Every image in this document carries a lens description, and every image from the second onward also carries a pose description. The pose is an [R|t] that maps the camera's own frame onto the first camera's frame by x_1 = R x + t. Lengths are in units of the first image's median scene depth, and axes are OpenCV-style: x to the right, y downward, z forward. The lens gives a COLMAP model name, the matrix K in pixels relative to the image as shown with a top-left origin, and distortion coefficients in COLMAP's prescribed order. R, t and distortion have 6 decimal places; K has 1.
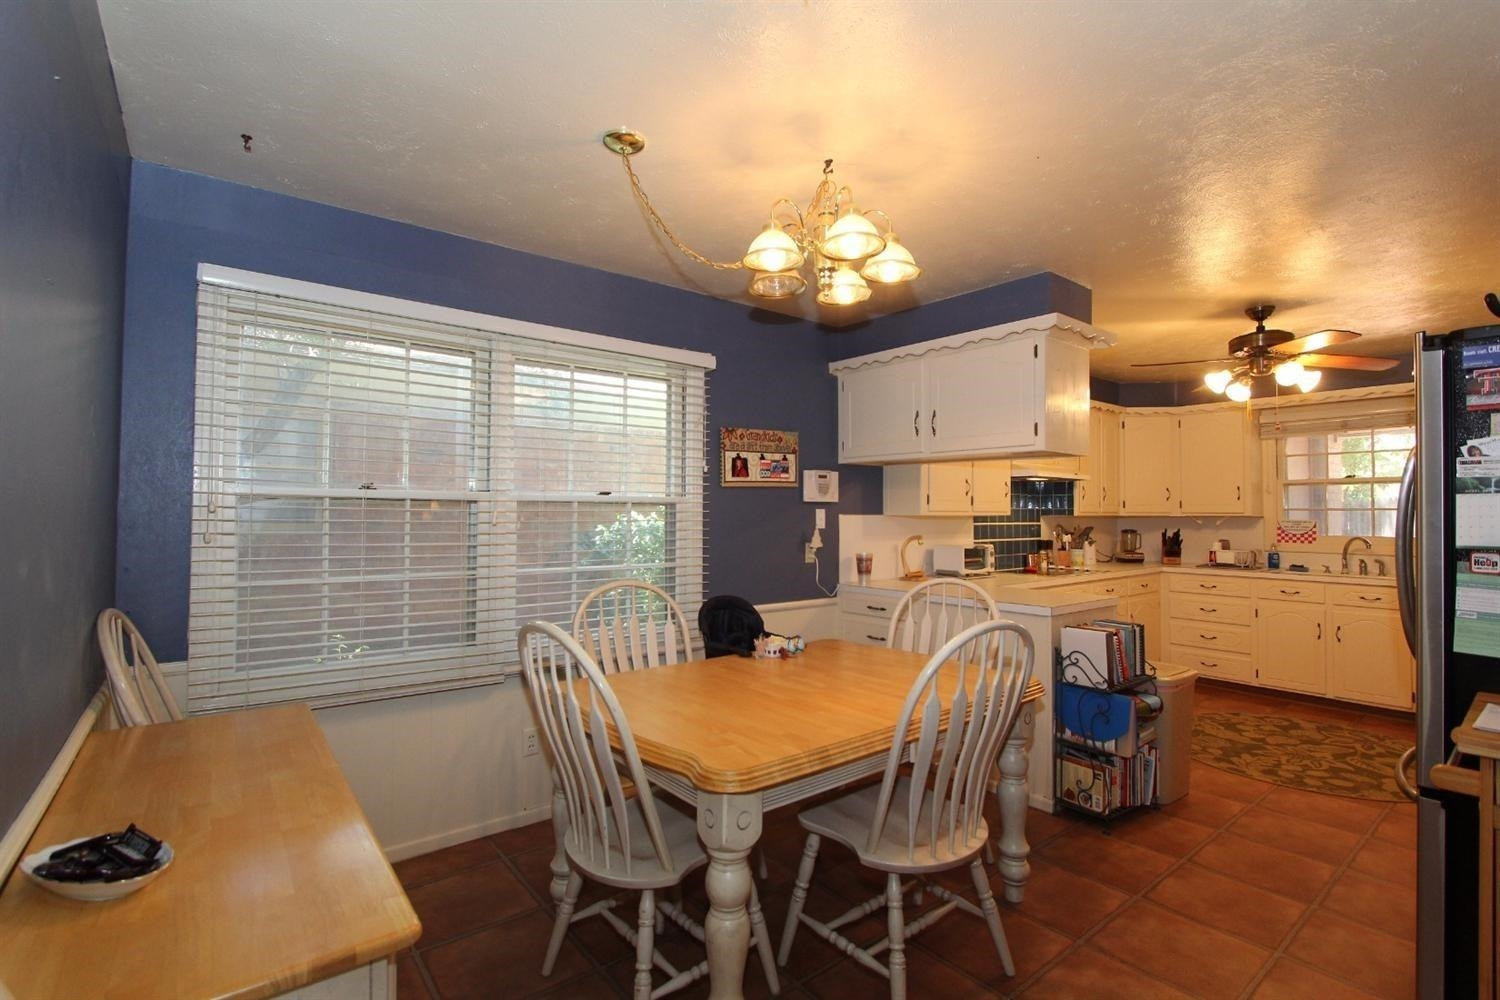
lens RADIAL K [[694.4, 0, 754.8], [0, 694.4, 496.0], [0, 0, 1]] dist [-0.012562, 0.000344]
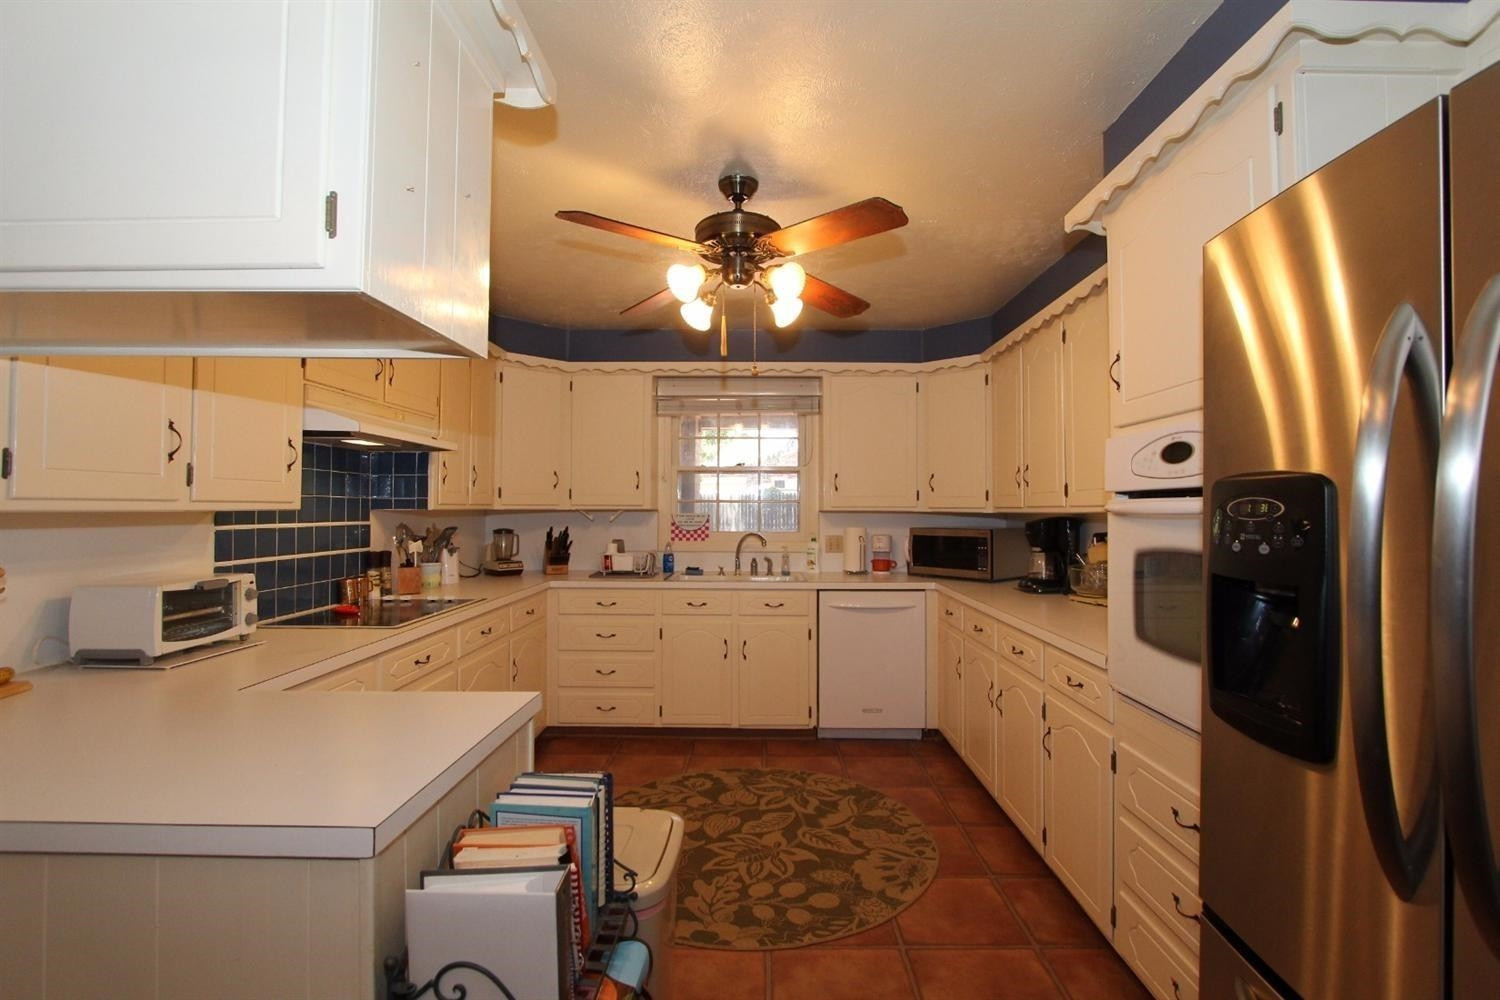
lens RADIAL K [[694.4, 0, 754.8], [0, 694.4, 496.0], [0, 0, 1]] dist [-0.012562, 0.000344]
pose [[0.632694, 0.011542, 0.774316, 0.184569], [-0.018767, 0.999824, 0.000431, 0.011608], [-0.774175, -0.014804, 0.632799, 0.422593]]
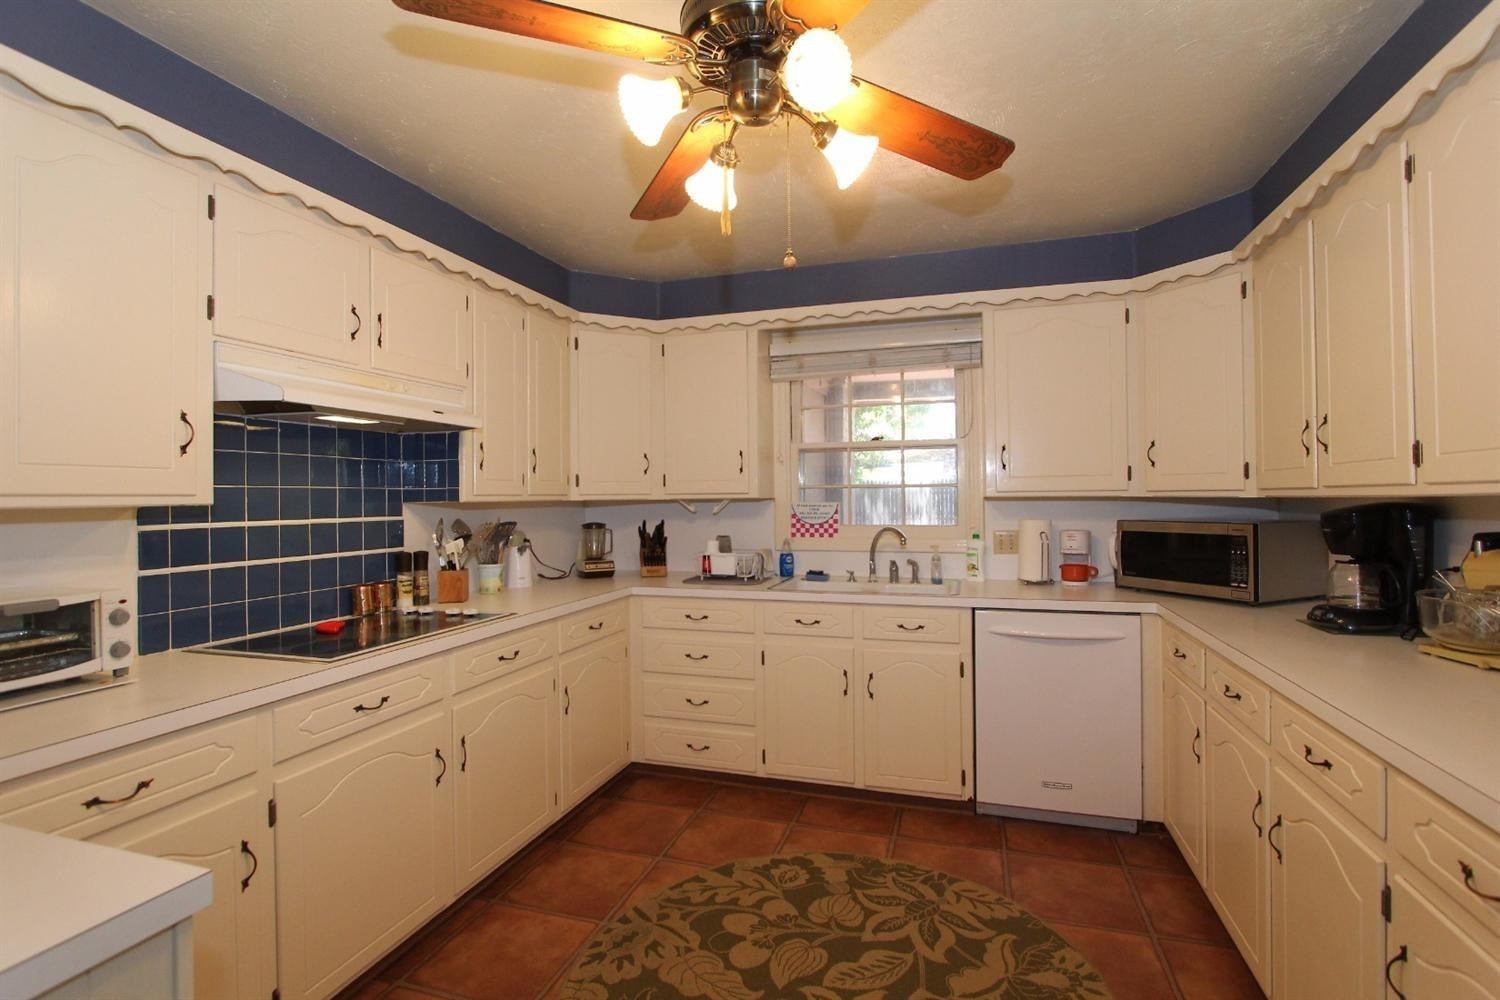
lens RADIAL K [[694.4, 0, 754.8], [0, 694.4, 496.0], [0, 0, 1]] dist [-0.012562, 0.000344]
pose [[0.828929, -0.011205, 0.559242, 0.380998], [-0.000100, 0.999796, 0.020181, 0.015016], [-0.559354, -0.016785, 0.828759, 0.499410]]
